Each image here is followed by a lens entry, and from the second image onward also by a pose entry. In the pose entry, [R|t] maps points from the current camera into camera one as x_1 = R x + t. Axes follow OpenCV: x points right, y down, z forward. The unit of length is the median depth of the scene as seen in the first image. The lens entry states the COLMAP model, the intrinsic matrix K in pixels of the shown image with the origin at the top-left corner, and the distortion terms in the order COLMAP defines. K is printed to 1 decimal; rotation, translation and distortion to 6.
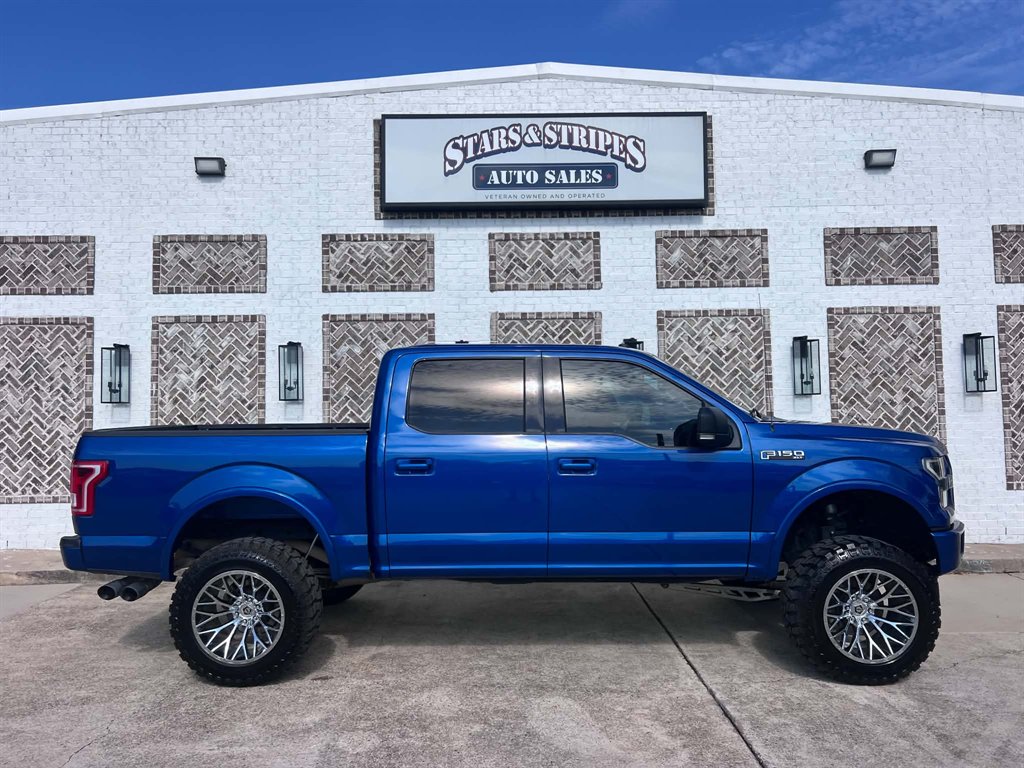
lens RADIAL K [[767.9, 0, 506.6], [0, 767.9, 395.3], [0, 0, 1]] dist [0.064004, -0.074222]
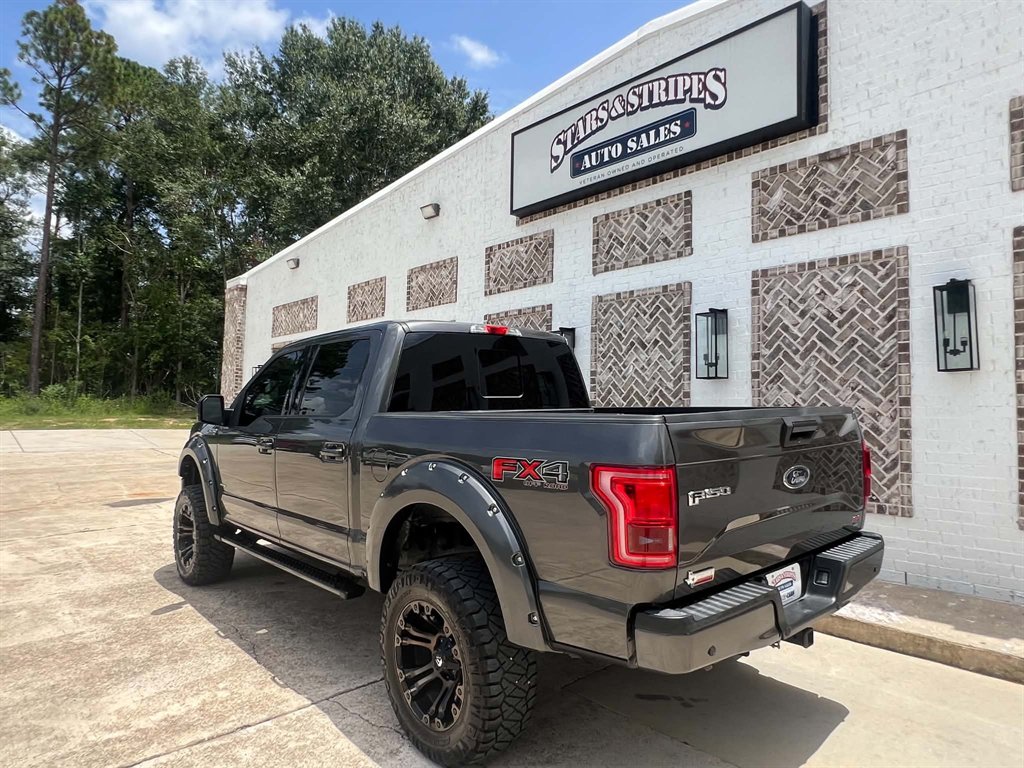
lens RADIAL K [[646.5, 0, 510.1], [0, 646.5, 385.0], [0, 0, 1]] dist [-0.005568, 0.002648]
pose [[0.668296, -0.013015, -0.743782, 0.526502], [0.011830, 0.999906, -0.006867, 0.010120], [0.743802, -0.004210, 0.668387, 0.363304]]
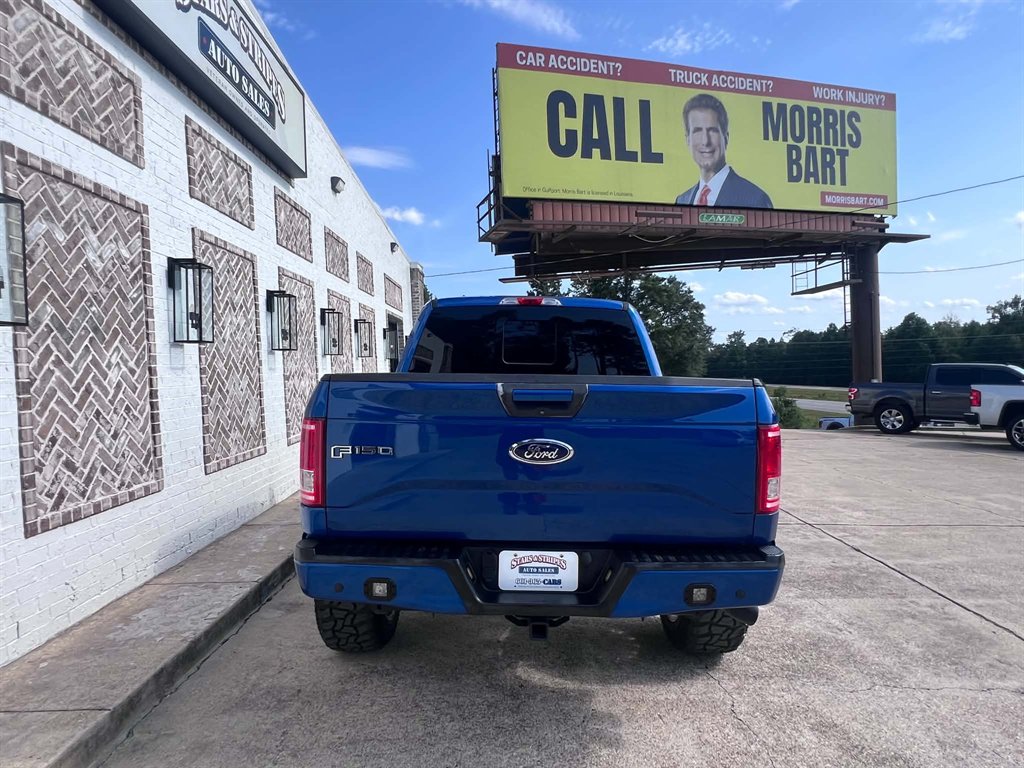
lens RADIAL K [[601.0, 0, 507.7], [0, 601.0, 387.0], [0, 0, 1]] dist [-0.000268, -0.002309]
pose [[-0.000299, -0.016979, 0.999856, -0.594771], [-0.020898, 0.999638, 0.016969, 0.028695], [-0.999782, -0.020890, -0.000654, 0.697721]]
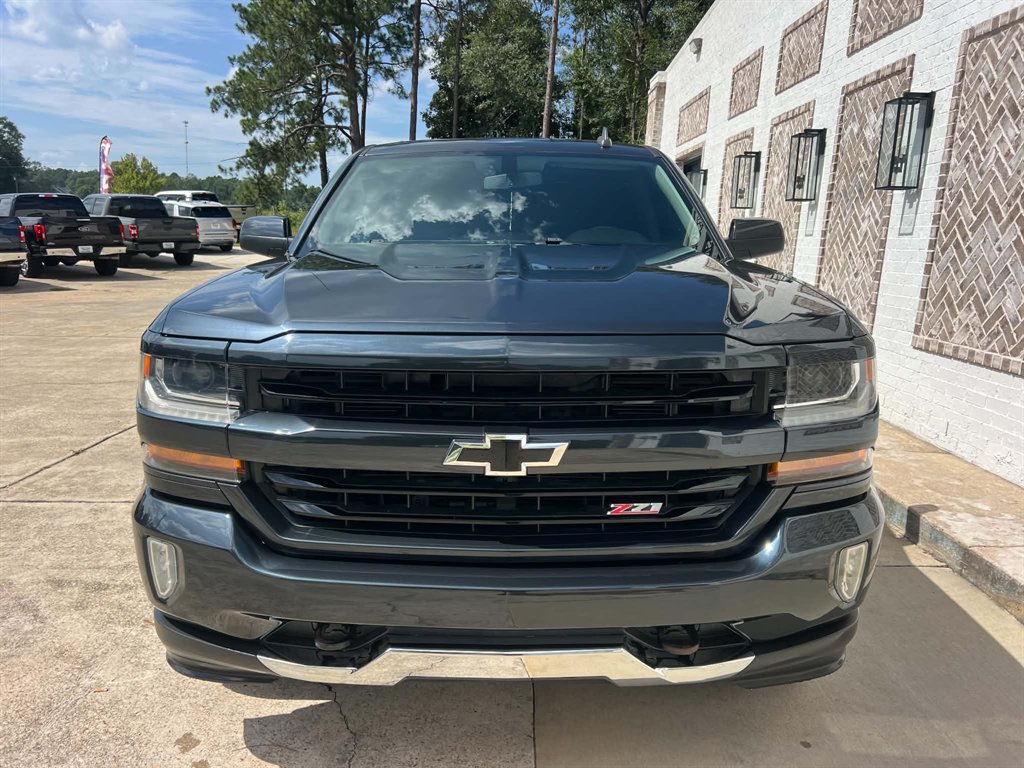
lens RADIAL K [[770.4, 0, 509.1], [0, 770.4, 396.6], [0, 0, 1]] dist [0.055887, -0.067806]
pose [[-0.007752, 0.214459, -0.976702, 0.607909], [0.003284, 0.976732, 0.214439, 0.032479], [0.999965, -0.001545, -0.008275, 0.664775]]
